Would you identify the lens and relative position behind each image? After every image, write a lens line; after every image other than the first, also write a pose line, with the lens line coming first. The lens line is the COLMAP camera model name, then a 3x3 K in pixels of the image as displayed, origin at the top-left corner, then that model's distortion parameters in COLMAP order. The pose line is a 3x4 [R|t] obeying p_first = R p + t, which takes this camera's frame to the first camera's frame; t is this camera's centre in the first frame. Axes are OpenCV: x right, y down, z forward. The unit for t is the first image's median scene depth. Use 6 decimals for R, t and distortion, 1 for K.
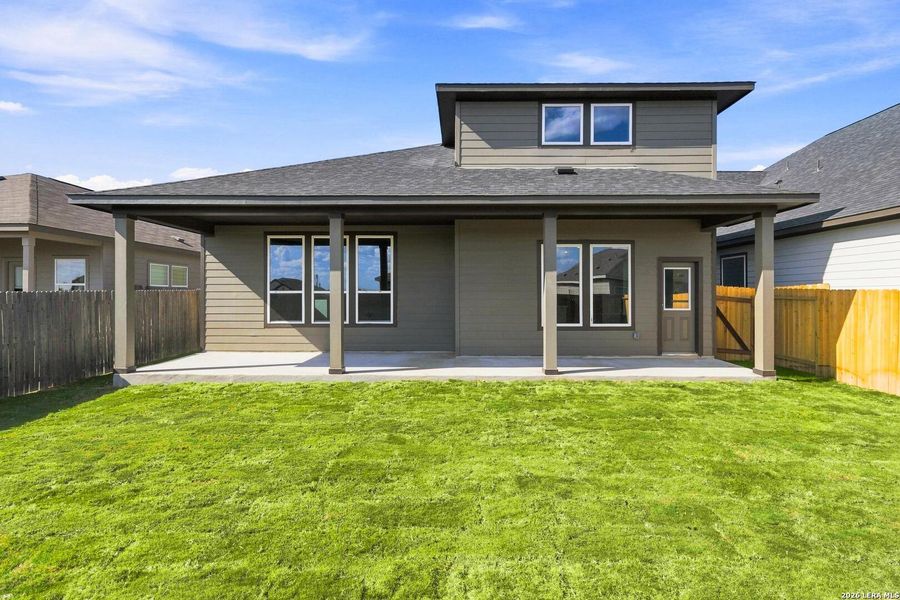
lens RADIAL K [[412.2, 0, 451.7], [0, 412.2, 298.3], [0, 0, 1]] dist [0.000101, 0.000133]
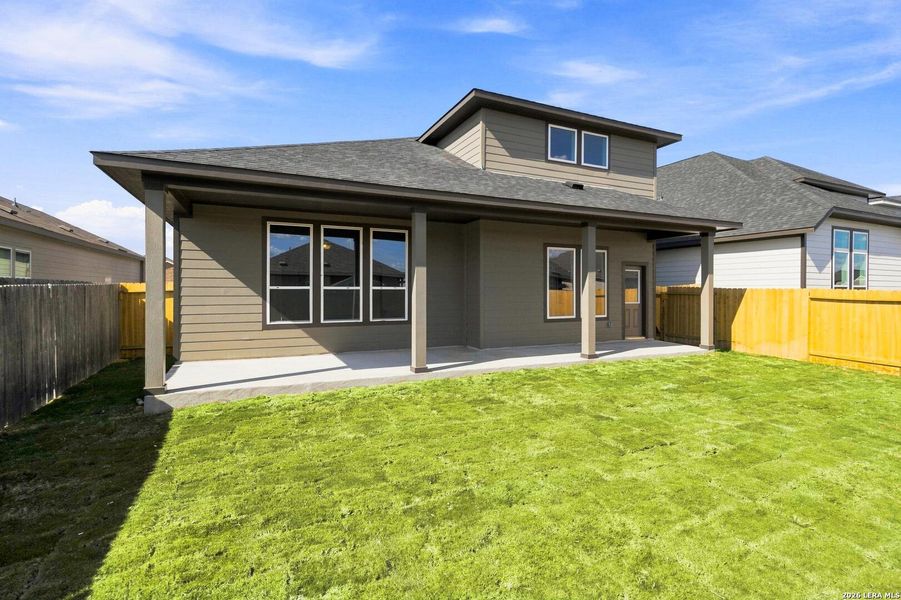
lens RADIAL K [[412.6, 0, 481.6], [0, 412.6, 294.8], [0, 0, 1]] dist [0.000101, 0.000133]
pose [[0.906869, -0.002186, 0.421408, -0.421293], [0.001163, 0.999996, 0.002685, -0.002121], [-0.421412, -0.001945, 0.906867, 0.042498]]
